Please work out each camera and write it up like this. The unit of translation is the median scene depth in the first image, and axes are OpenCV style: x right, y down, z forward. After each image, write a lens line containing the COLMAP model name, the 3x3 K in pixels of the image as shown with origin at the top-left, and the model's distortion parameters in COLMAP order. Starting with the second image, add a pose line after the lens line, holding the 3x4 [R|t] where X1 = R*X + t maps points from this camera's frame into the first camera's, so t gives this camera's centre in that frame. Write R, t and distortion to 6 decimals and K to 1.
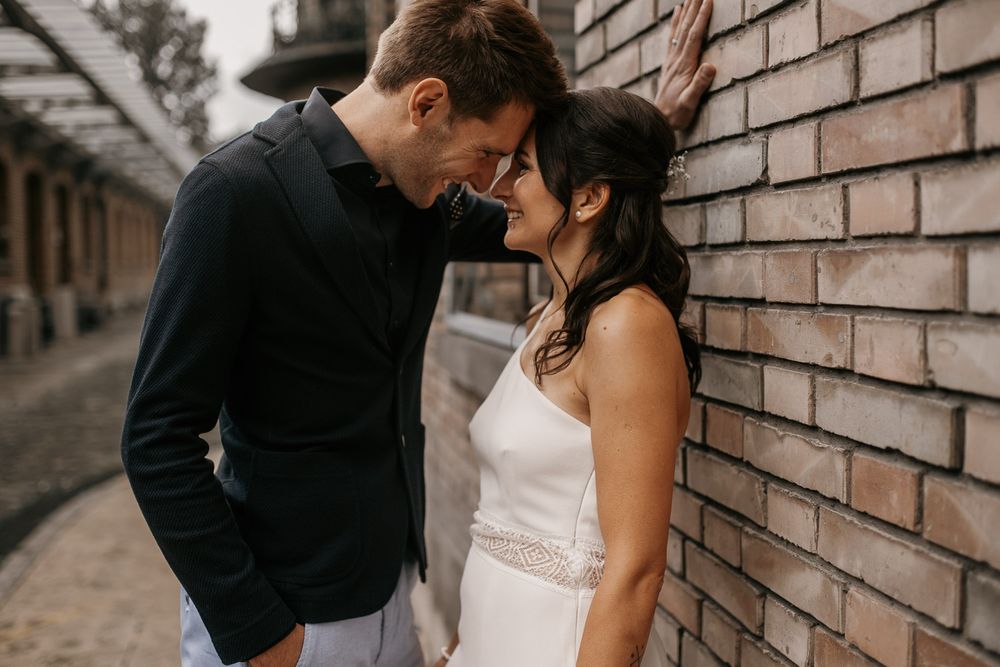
lens RADIAL K [[992.5, 0, 494.6], [0, 992.5, 328.9], [0, 0, 1]] dist [-0.058325, 0.081270]
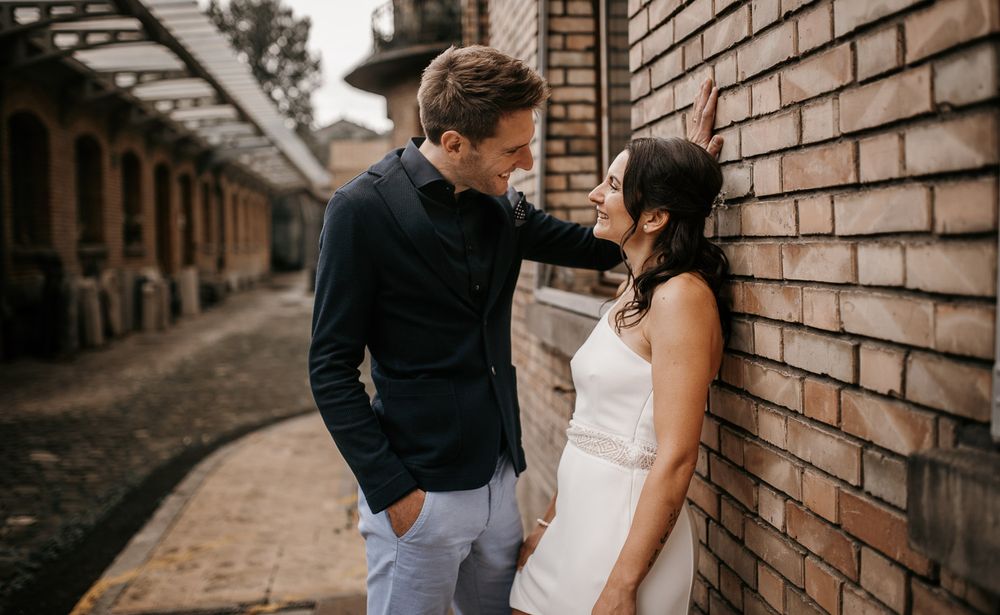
lens RADIAL K [[946.6, 0, 486.6], [0, 946.6, 274.3], [0, 0, 1]] dist [-0.019023, 0.009265]
pose [[0.994909, -0.013358, -0.099889, 0.025191], [0.010469, 0.999513, -0.029397, 0.003820], [0.100233, 0.028201, 0.994564, -0.426779]]
